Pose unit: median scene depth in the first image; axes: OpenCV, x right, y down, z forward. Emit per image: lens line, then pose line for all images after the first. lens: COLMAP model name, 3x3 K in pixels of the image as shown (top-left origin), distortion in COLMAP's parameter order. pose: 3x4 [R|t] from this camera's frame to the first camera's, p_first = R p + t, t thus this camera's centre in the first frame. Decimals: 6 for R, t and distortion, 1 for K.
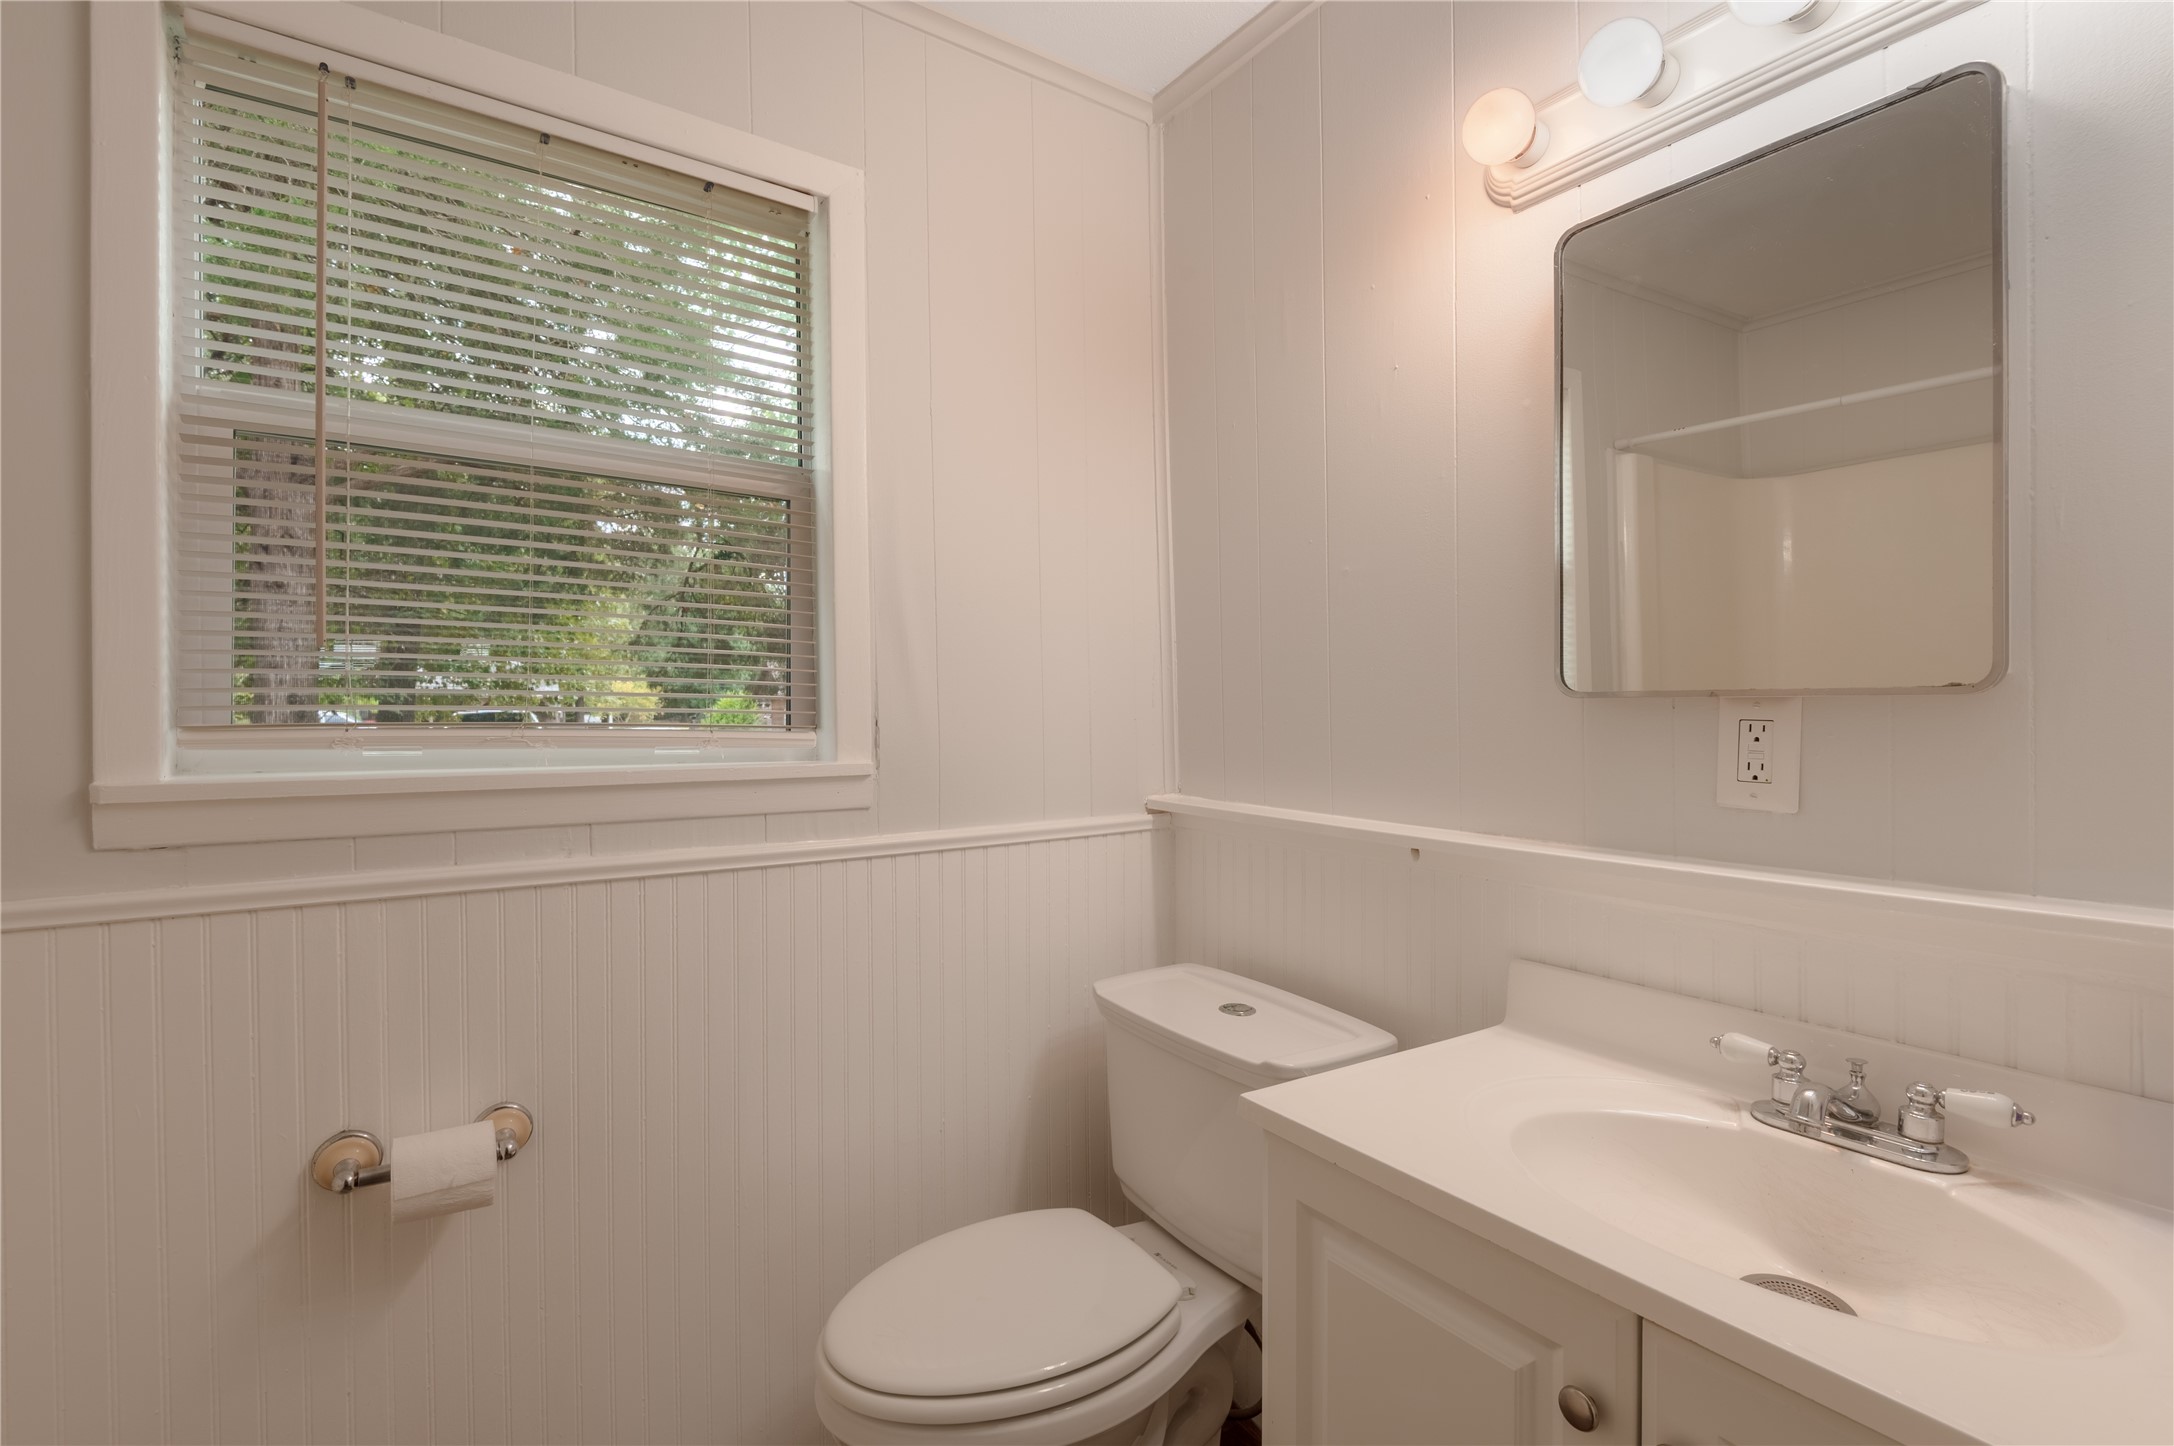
lens RADIAL K [[1023.3, 0, 1077.5], [0, 1023.3, 727.7], [0, 0, 1]] dist [0.049654, -0.027452]
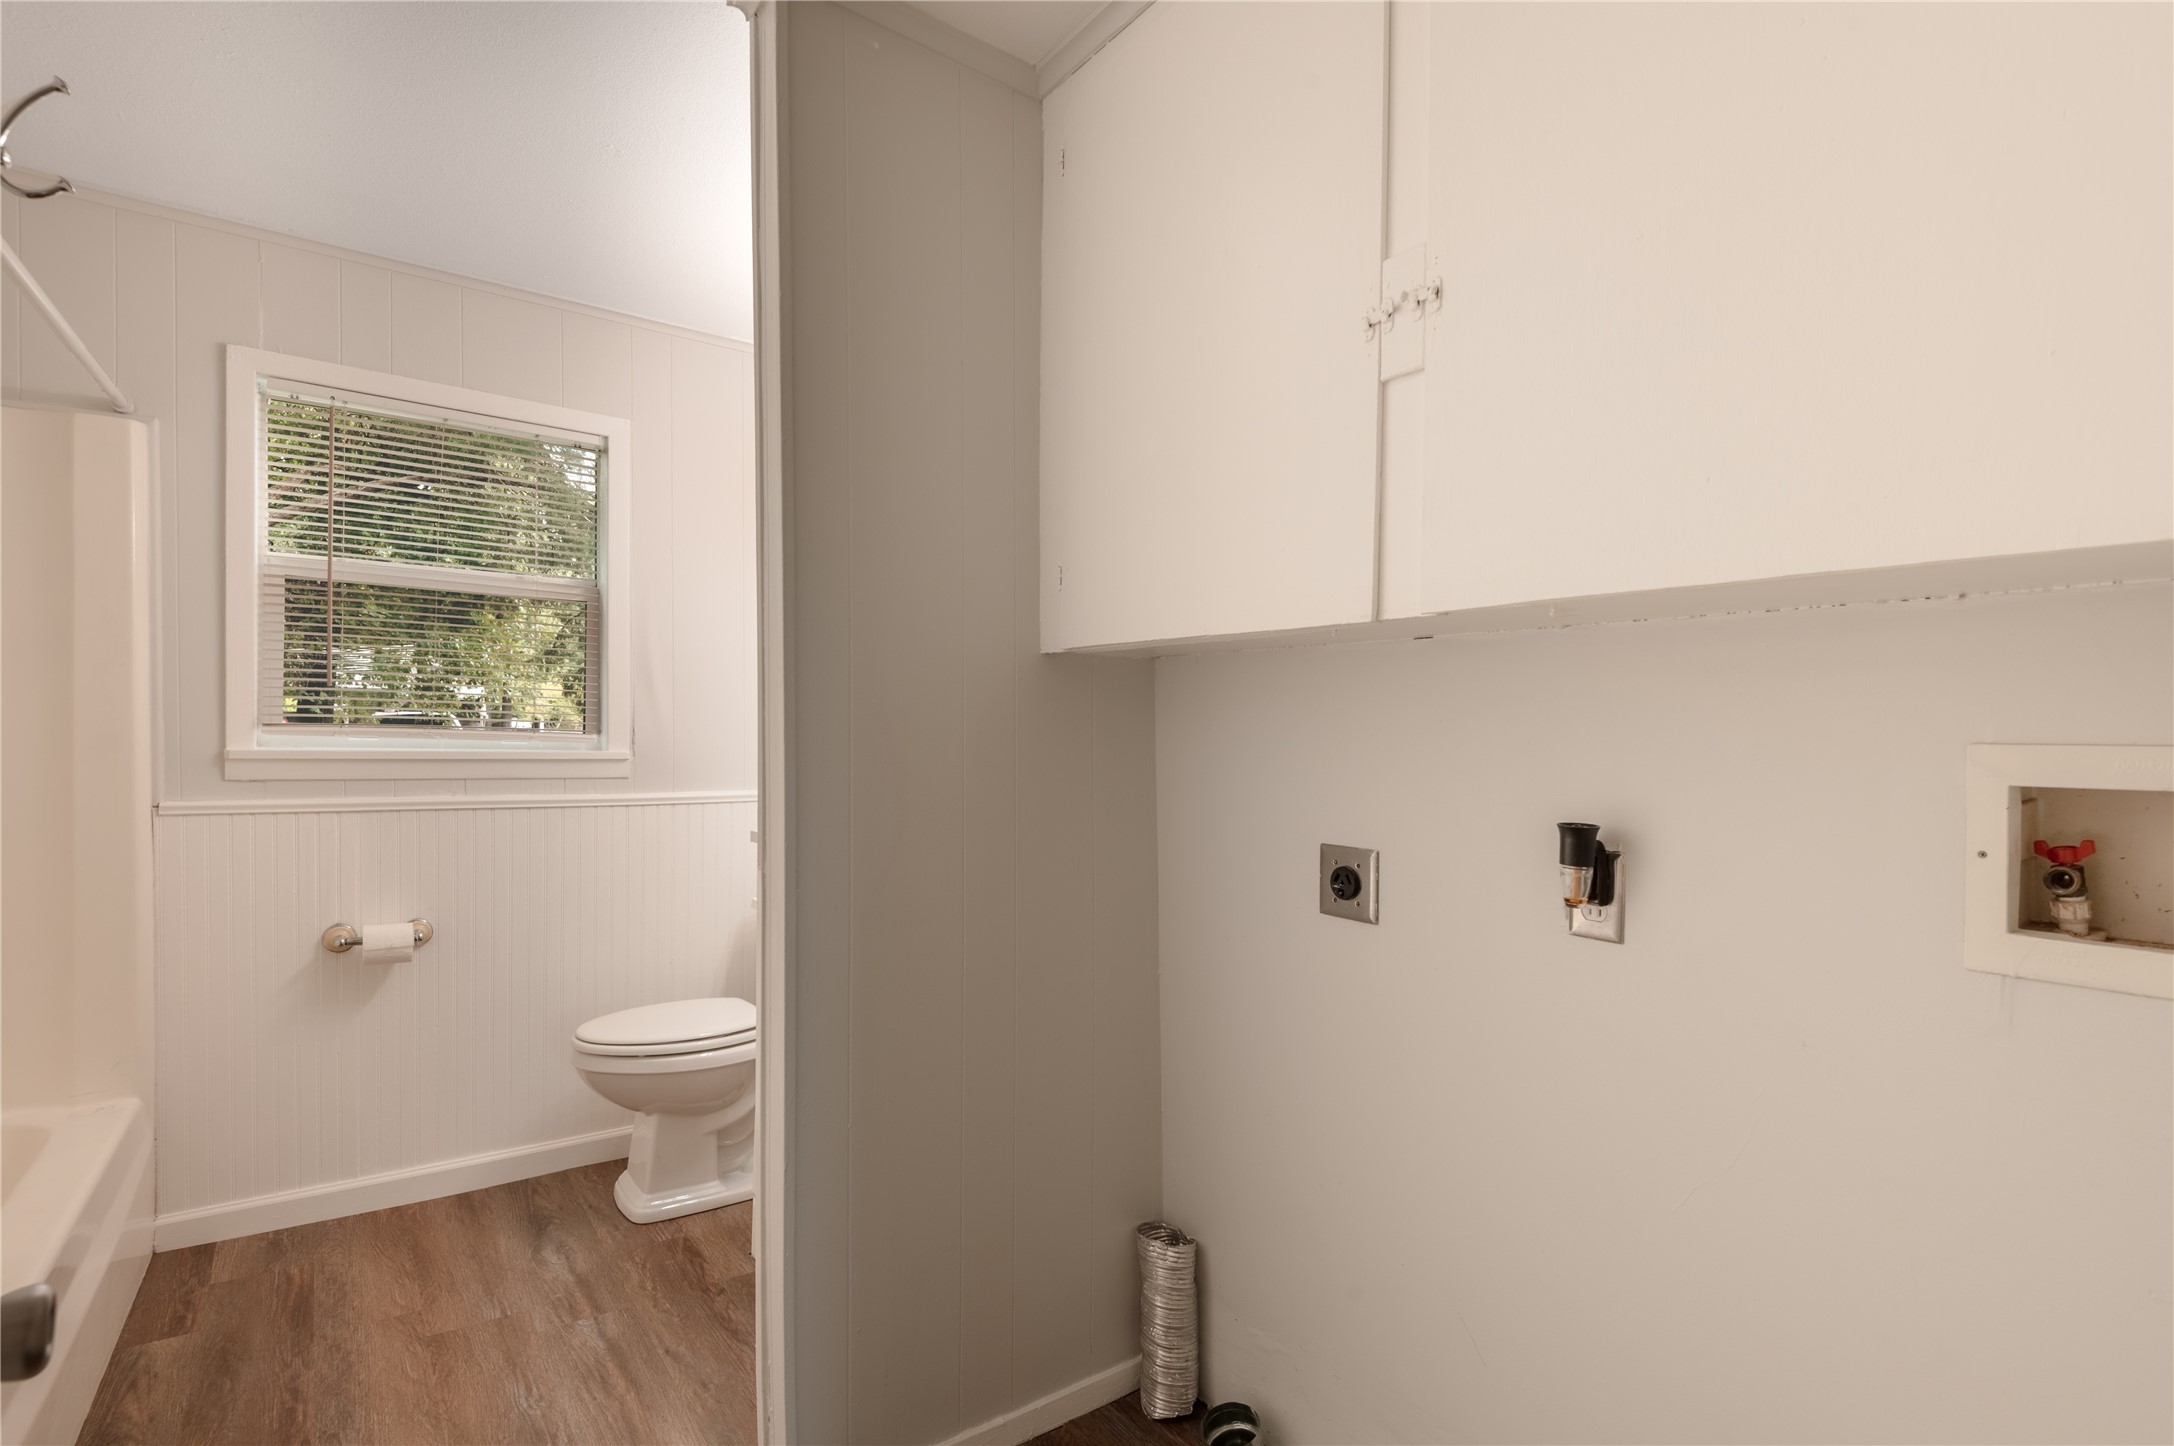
lens RADIAL K [[1037.8, 0, 1087.5], [0, 1037.8, 757.6], [0, 0, 1]] dist [-0.000463, -0.000329]
pose [[0.997727, 0.021951, 0.063709, 0.606828], [-0.022759, 0.999669, 0.011983, 0.003715], [-0.063425, -0.013406, 0.997897, -1.083209]]
